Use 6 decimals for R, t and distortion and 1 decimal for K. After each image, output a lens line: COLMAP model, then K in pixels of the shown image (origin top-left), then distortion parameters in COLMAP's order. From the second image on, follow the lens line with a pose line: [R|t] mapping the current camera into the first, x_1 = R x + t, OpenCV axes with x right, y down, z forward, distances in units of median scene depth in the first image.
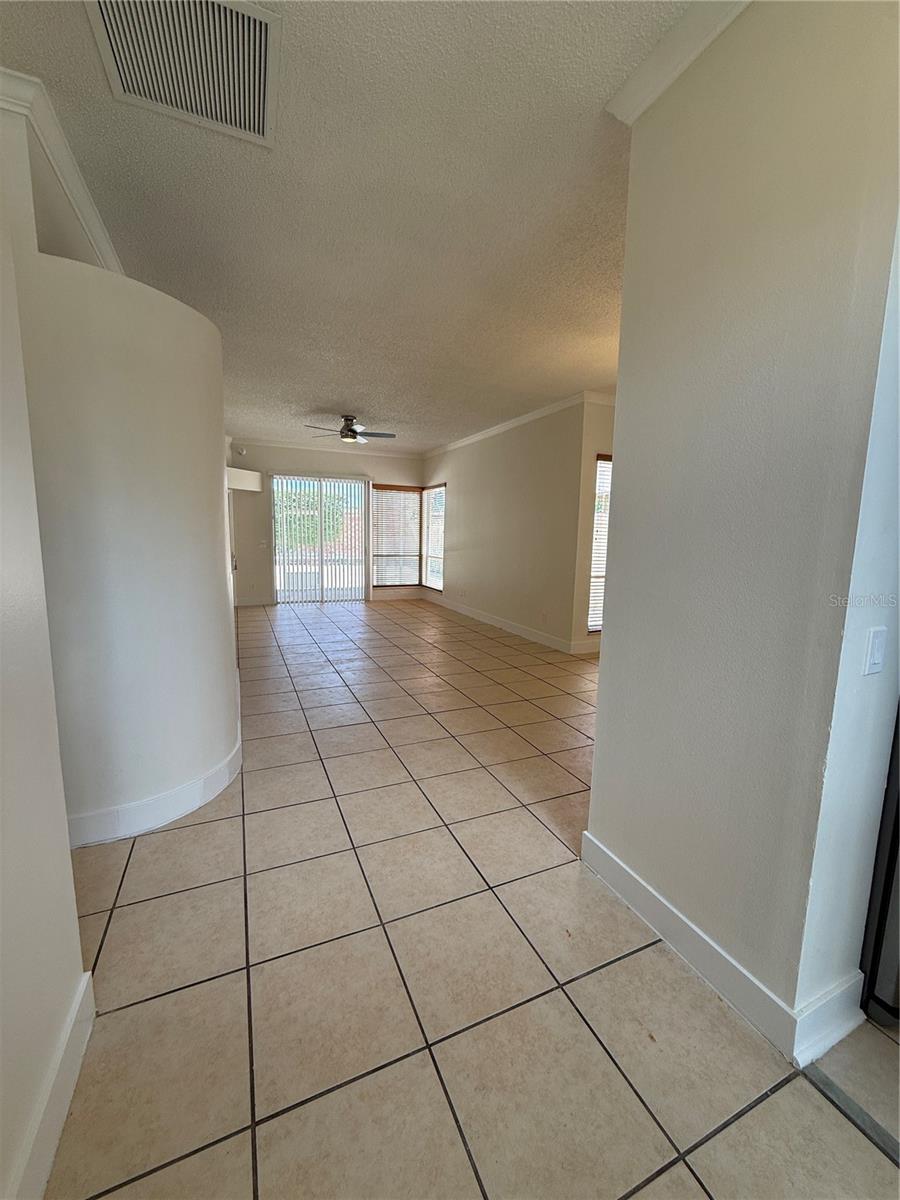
lens RADIAL K [[474.0, 0, 449.0], [0, 474.0, 600.4], [0, 0, 1]] dist [-0.000893, 0.000718]
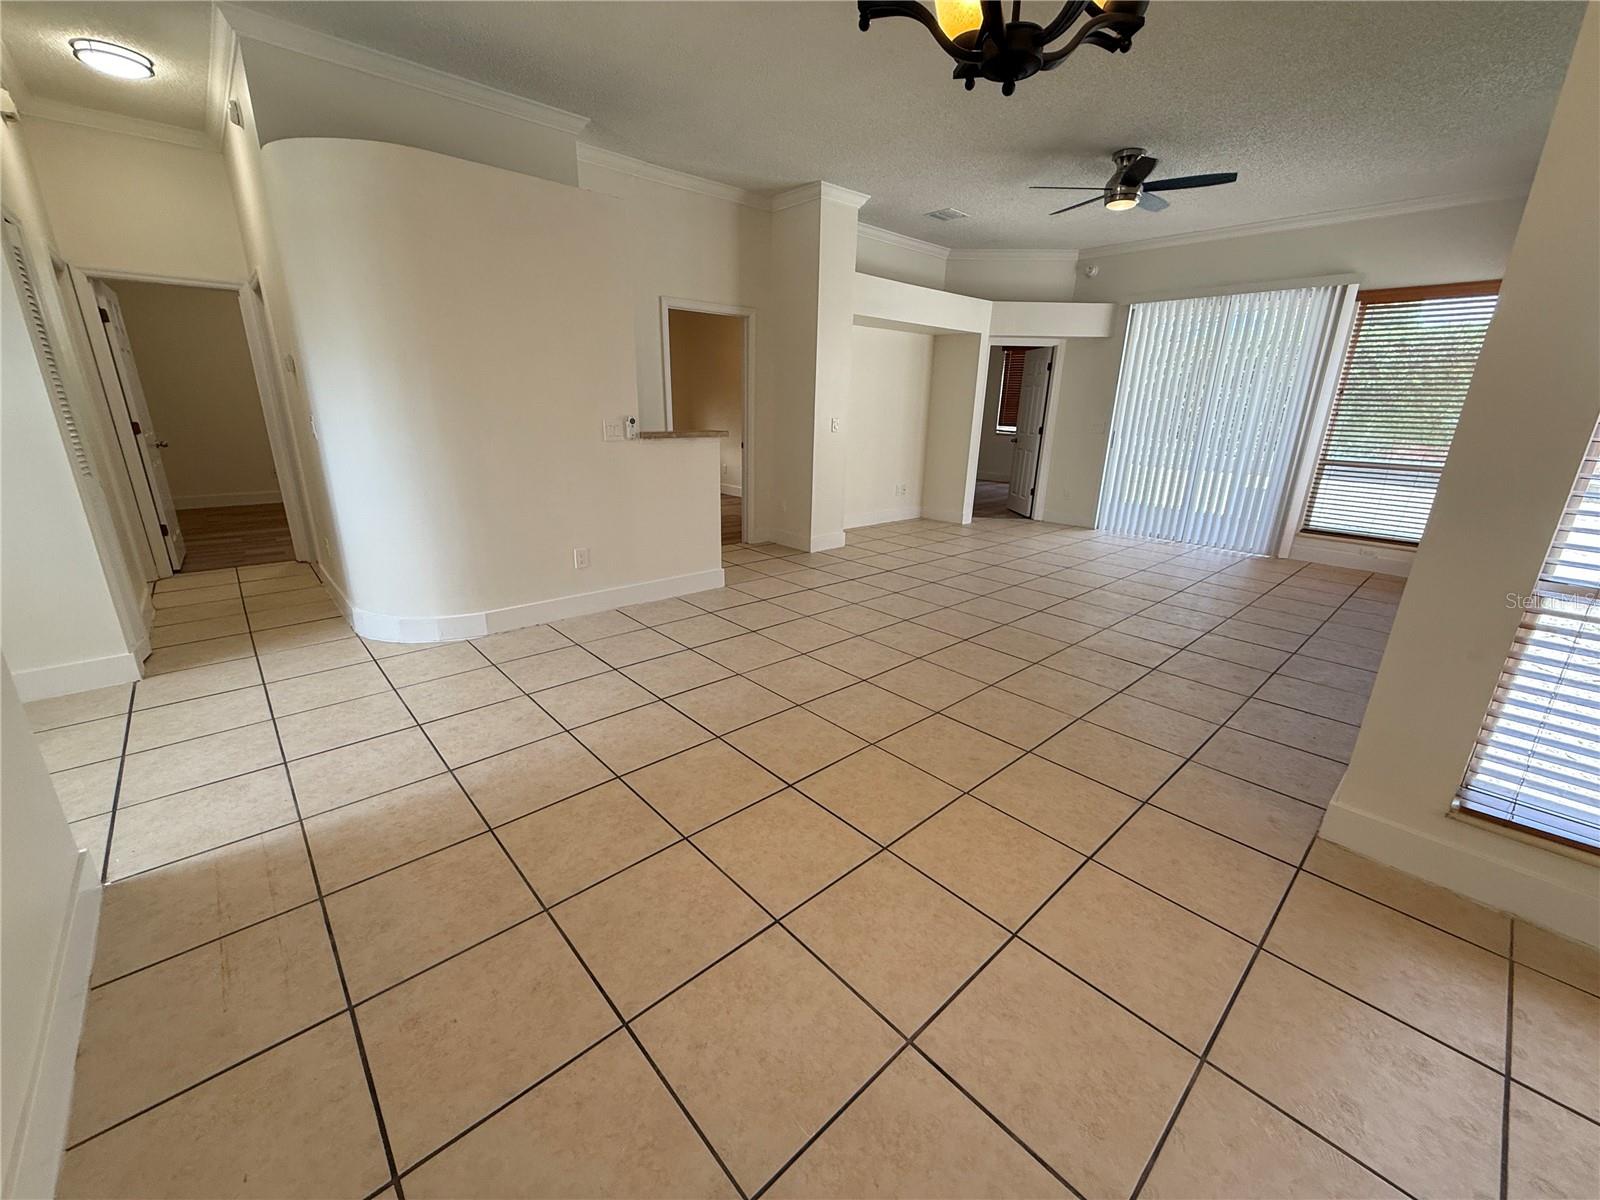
lens RADIAL K [[631.9, 0, 798.8], [0, 631.9, 602.3], [0, 0, 1]] dist [-0.000893, 0.000718]
pose [[0.303761, 0.278986, -0.910986, 0.312995], [-0.151844, 0.958121, 0.242790, -0.044093], [0.940570, 0.064577, 0.333403, 0.398205]]
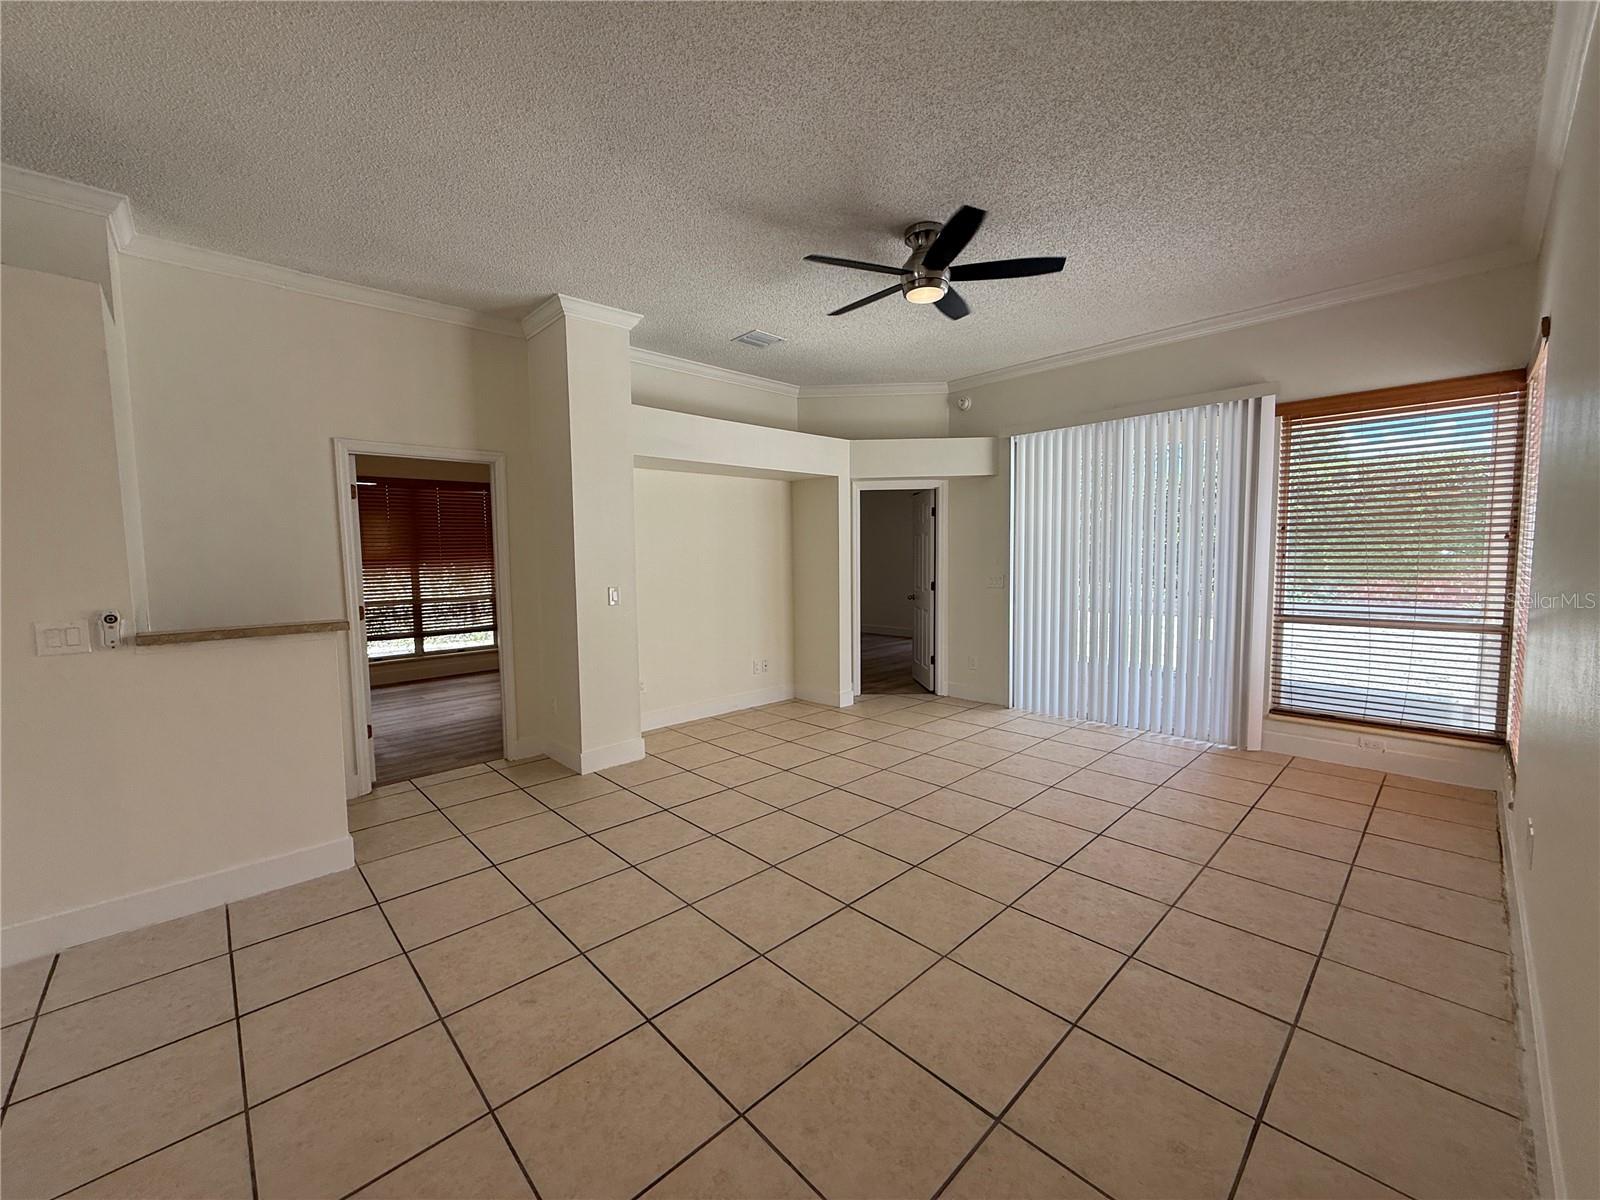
lens RADIAL K [[631.9, 0, 798.3], [0, 631.9, 605.1], [0, 0, 1]] dist [-0.000893, 0.000718]
pose [[0.324872, 0.053115, -0.944265, 0.170361], [-0.113129, 0.993436, 0.016959, -0.085488], [0.938968, 0.101315, 0.328748, 0.623065]]
